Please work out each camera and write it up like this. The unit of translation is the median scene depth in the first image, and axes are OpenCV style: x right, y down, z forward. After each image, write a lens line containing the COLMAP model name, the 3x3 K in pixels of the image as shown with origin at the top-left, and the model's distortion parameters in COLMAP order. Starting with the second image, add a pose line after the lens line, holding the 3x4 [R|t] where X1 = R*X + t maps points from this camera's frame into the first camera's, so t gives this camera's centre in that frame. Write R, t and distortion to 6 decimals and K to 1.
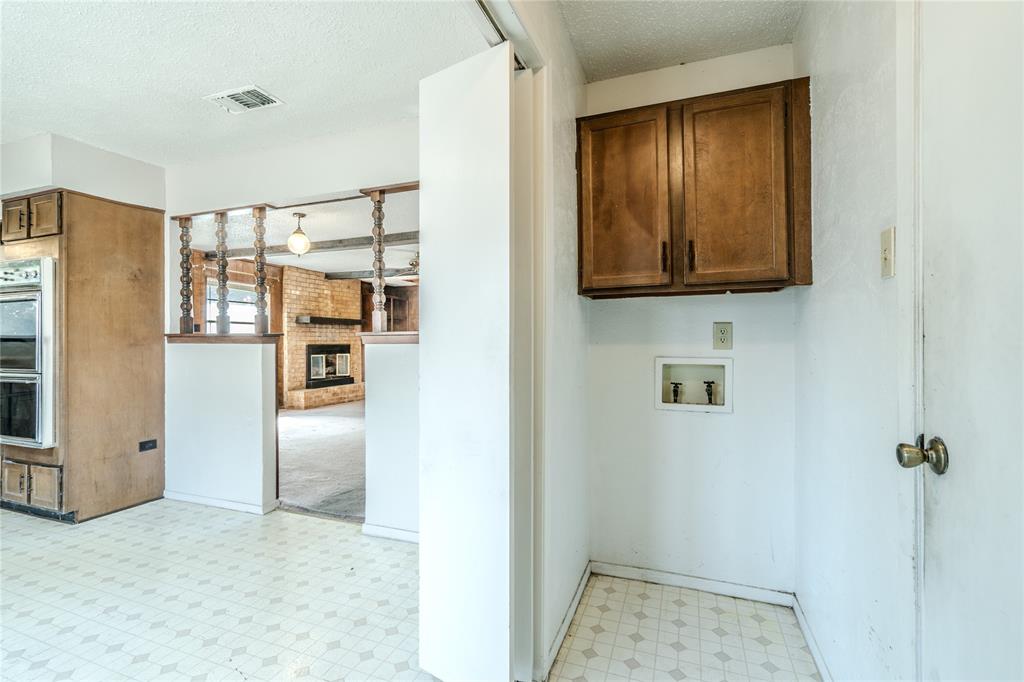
lens RADIAL K [[465.0, 0, 509.4], [0, 465.0, 336.9], [0, 0, 1]] dist [-0.000566, 0.001577]
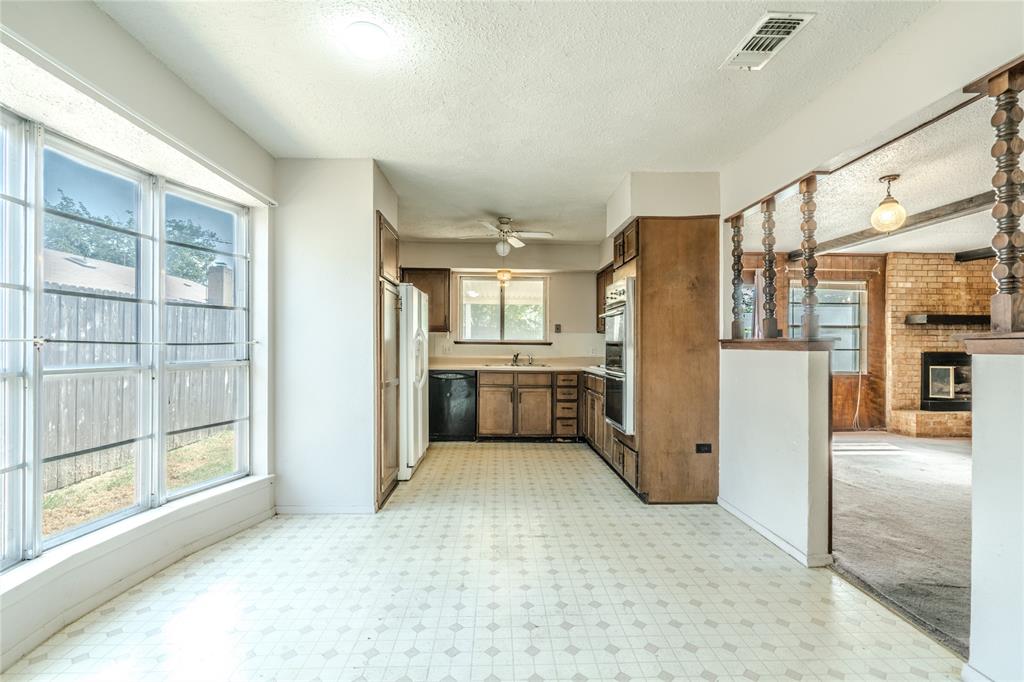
lens RADIAL K [[465.0, 0, 508.0], [0, 465.0, 349.4], [0, 0, 1]] dist [-0.000566, 0.001577]
pose [[0.392099, 0.010352, -0.919865, -0.005013], [0.003486, 0.999913, 0.012738, 0.000409], [0.919916, -0.008202, 0.392029, 0.195736]]
